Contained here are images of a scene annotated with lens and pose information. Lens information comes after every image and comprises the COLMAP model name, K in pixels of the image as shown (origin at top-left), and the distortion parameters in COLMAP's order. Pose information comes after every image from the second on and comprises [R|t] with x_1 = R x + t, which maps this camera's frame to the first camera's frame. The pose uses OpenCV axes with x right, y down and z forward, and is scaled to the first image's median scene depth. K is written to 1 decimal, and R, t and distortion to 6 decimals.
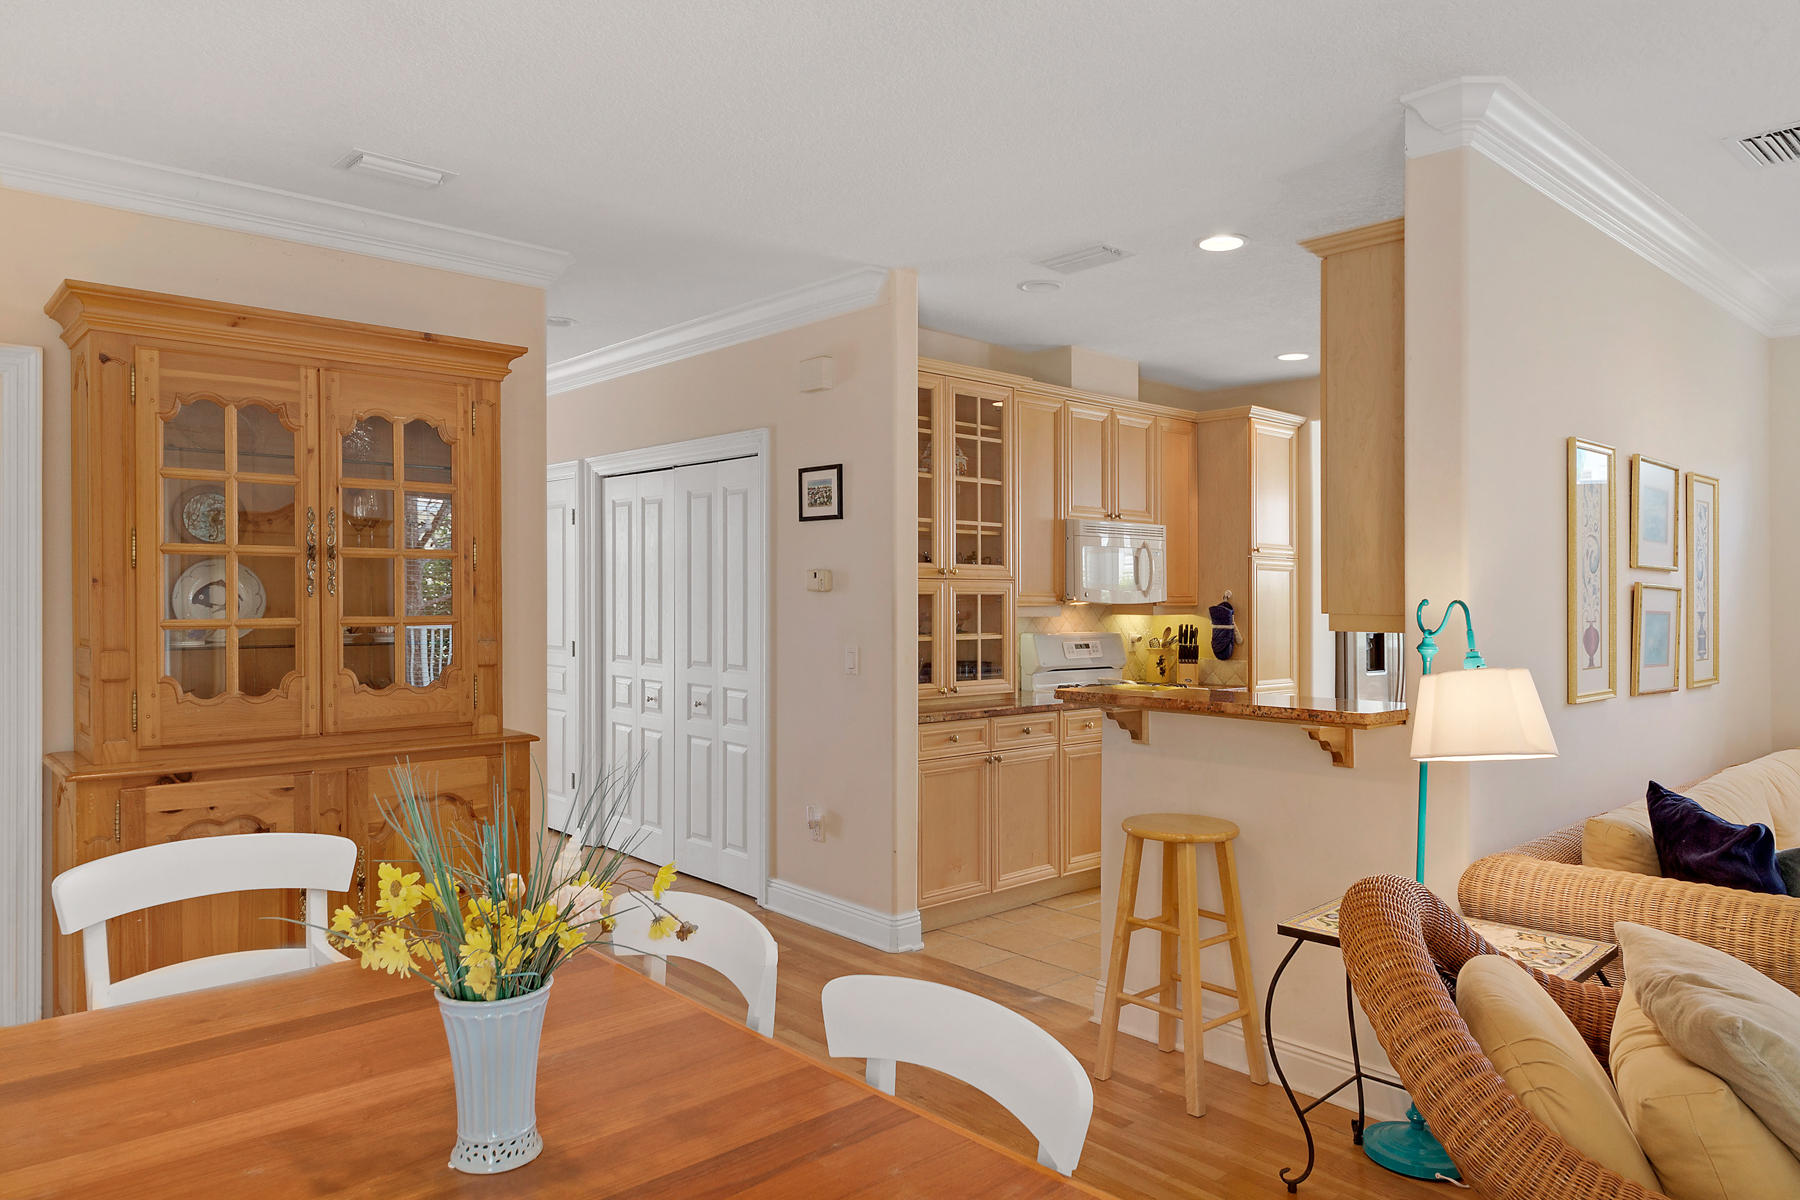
lens RADIAL K [[1168.8, 0, 878.9], [0, 1168.8, 547.6], [0, 0, 1]] dist [0.002171, -0.000934]
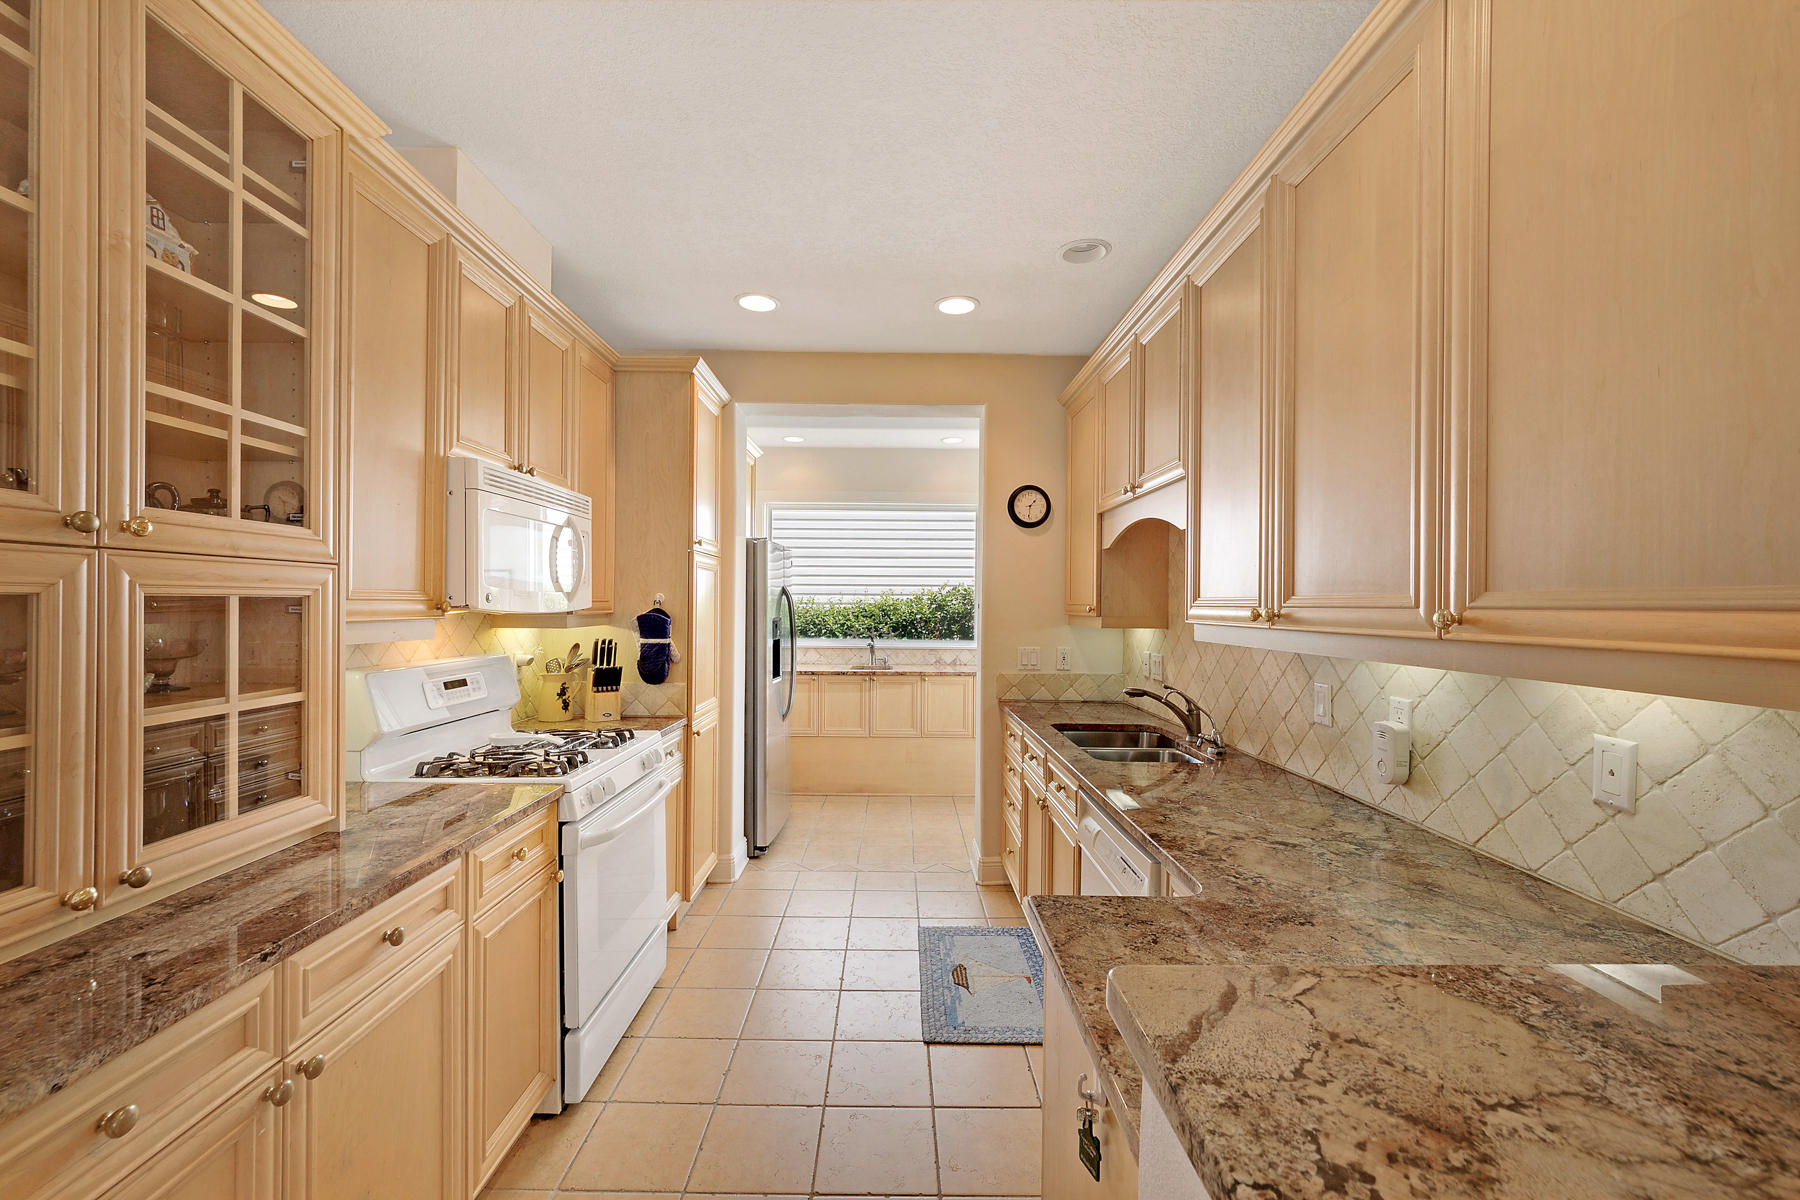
lens RADIAL K [[724.9, 0, 898.3], [0, 724.9, 601.8], [0, 0, 1]] dist [-0.002217, 0.000265]
pose [[0.659540, 0.002337, 0.751665, 0.048192], [-0.036454, 0.998918, 0.028880, 0.025565], [-0.750785, -0.046448, 0.658912, 0.638000]]
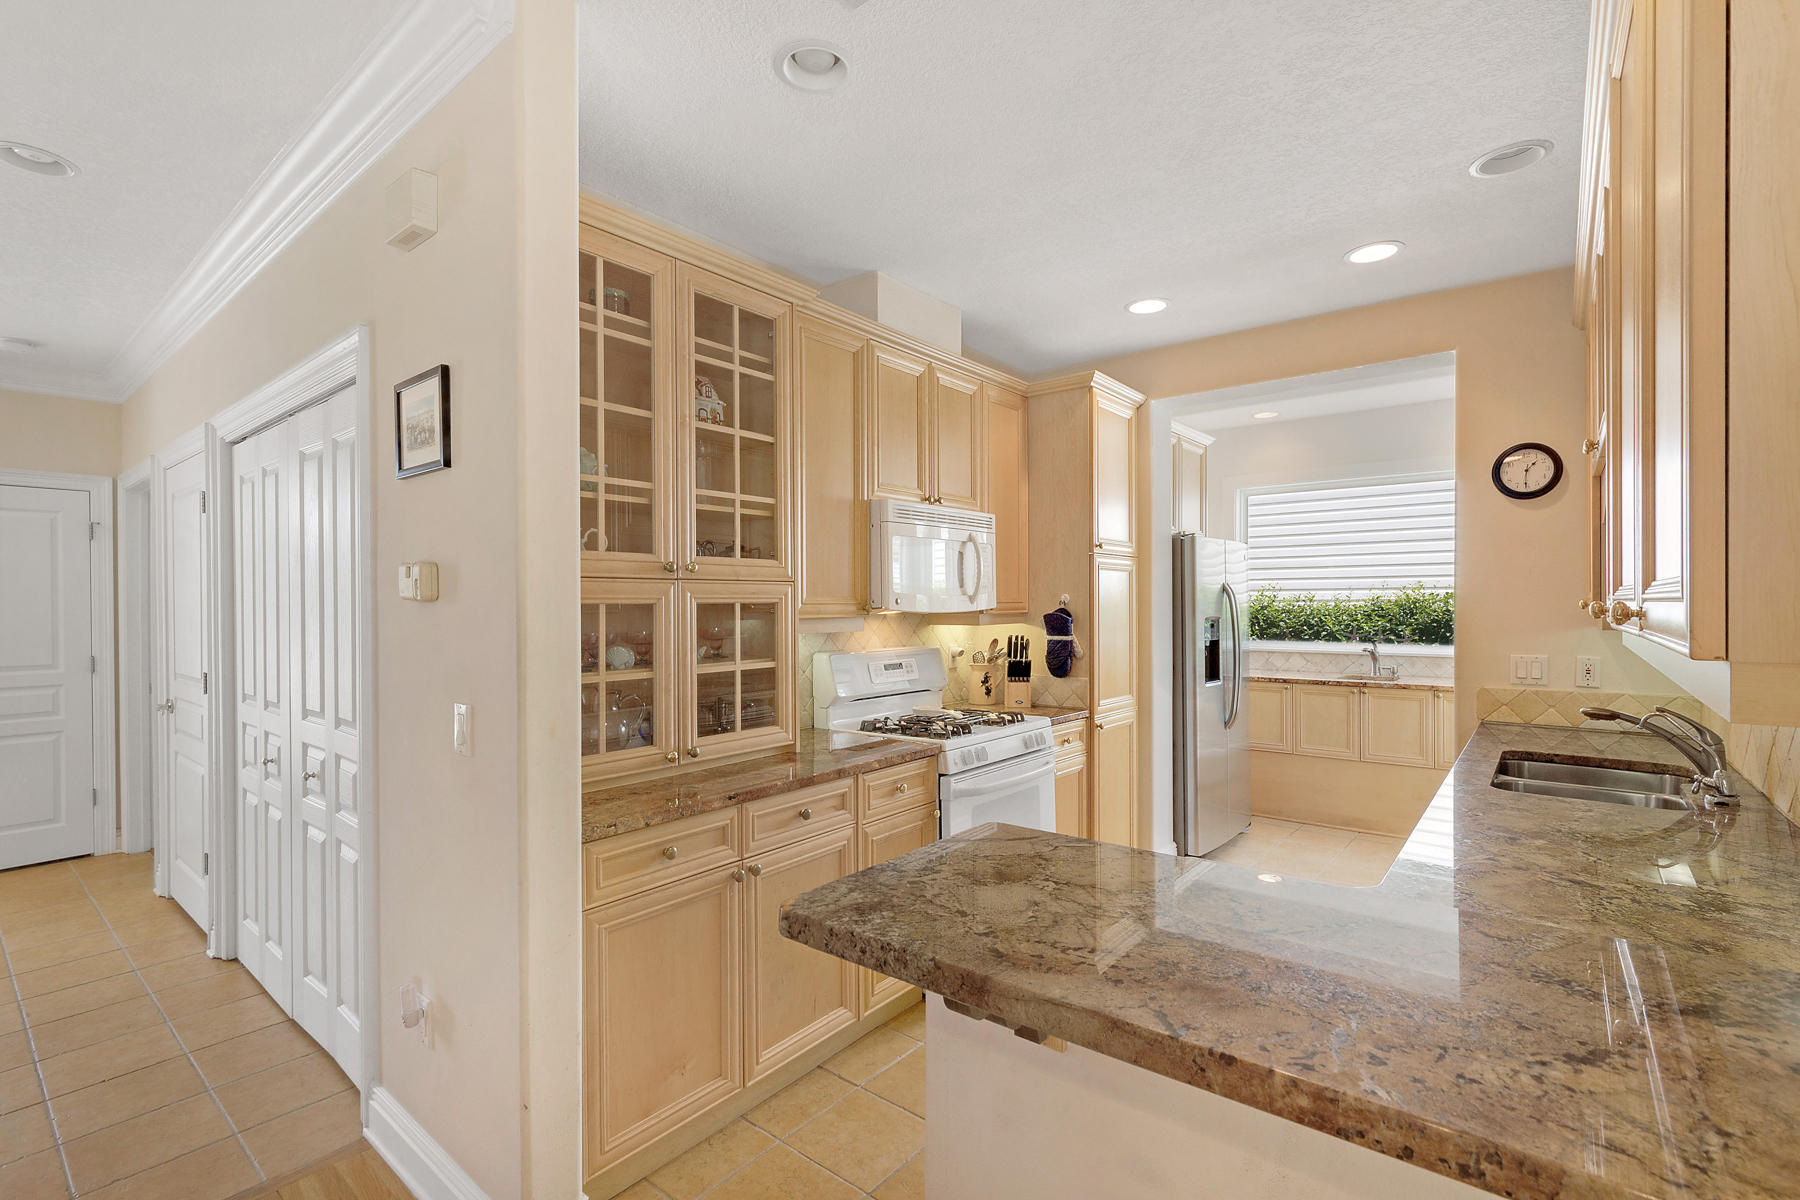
lens RADIAL K [[818.9, 0, 890.0], [0, 818.9, 599.3], [0, 0, 1]] dist [0.003732, -0.000623]
pose [[0.987490, -0.010387, 0.157338, 0.092406], [0.004439, 0.999264, 0.038108, 0.019359], [-0.157618, -0.036933, 0.986809, 0.494891]]
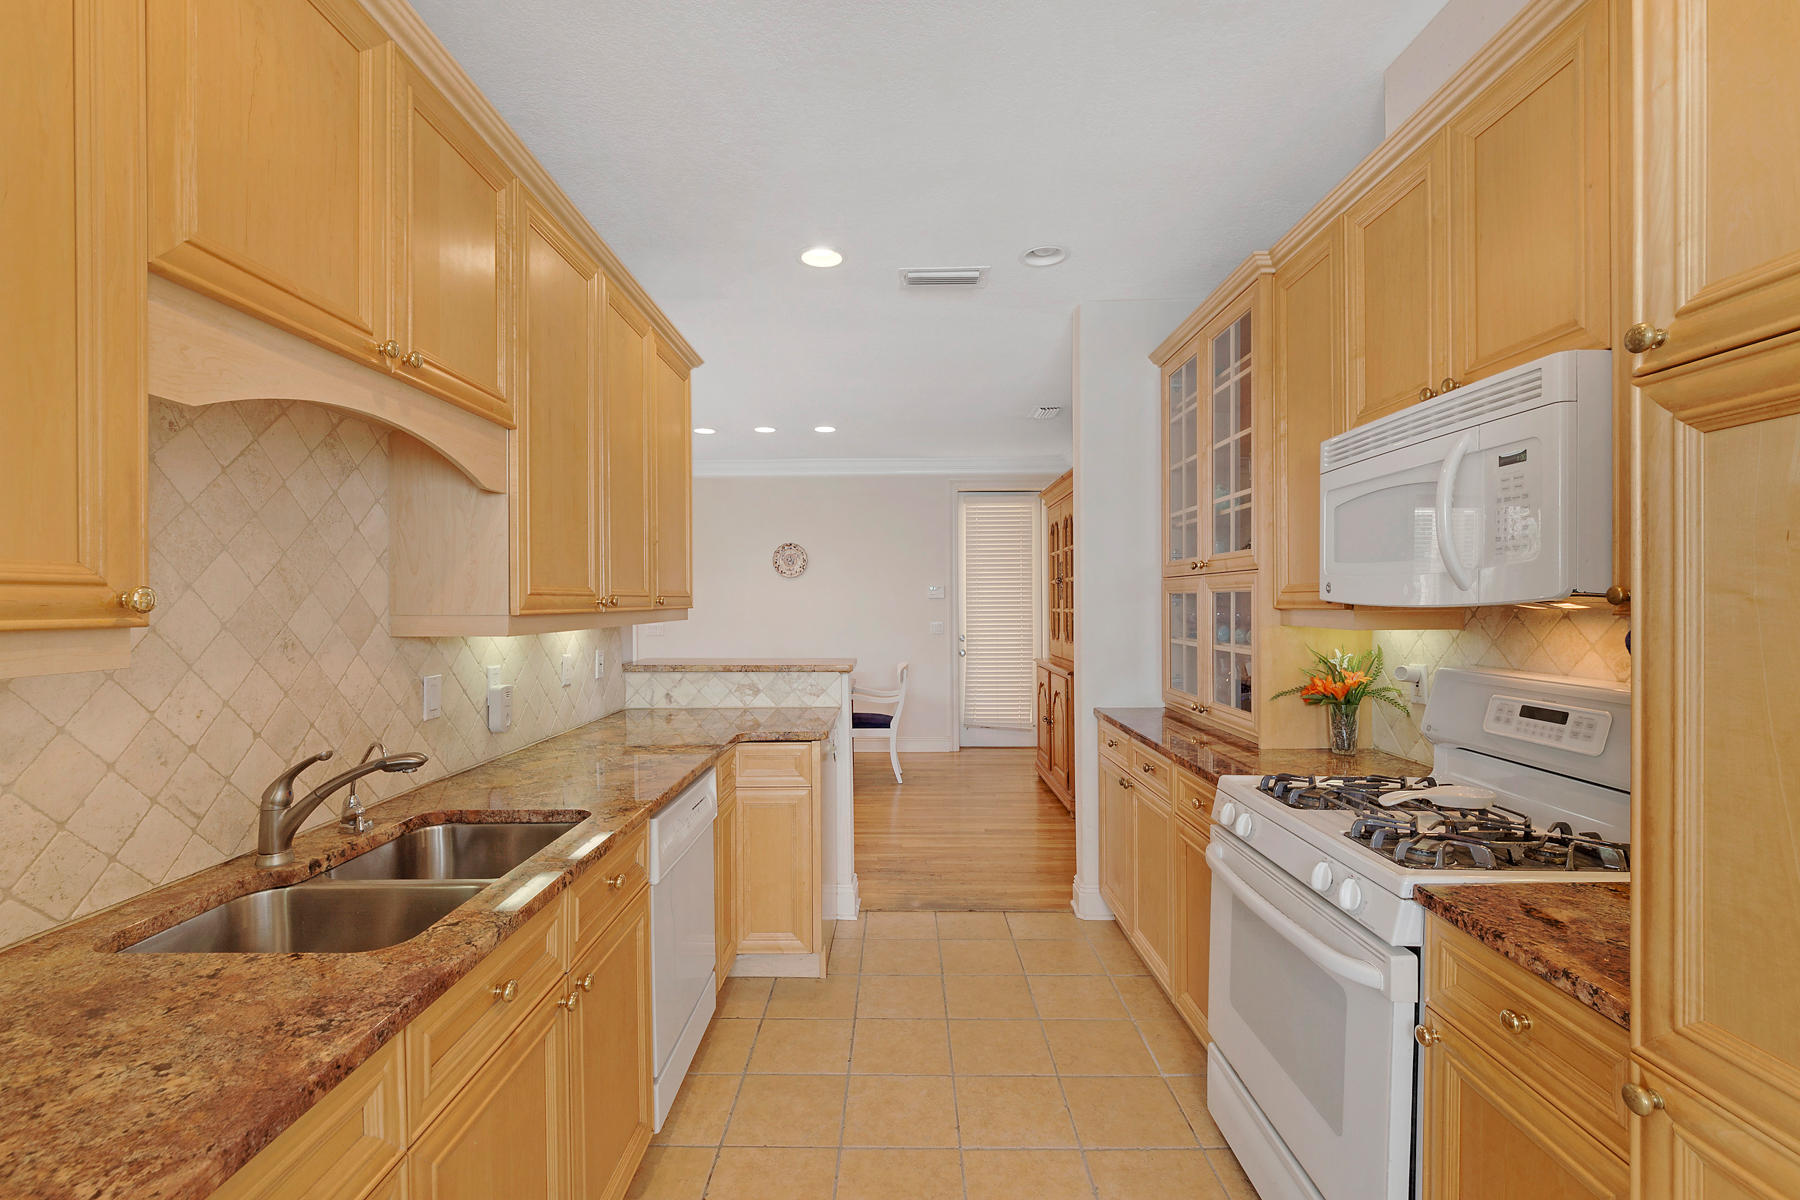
lens RADIAL K [[818.9, 0, 901.0], [0, 818.9, 602.0], [0, 0, 1]] dist [0.003732, -0.000623]
pose [[-0.664023, -0.005129, -0.747694, 0.572781], [0.023422, 0.999343, -0.027657, 0.053386], [0.747345, -0.035878, -0.663467, 1.112355]]
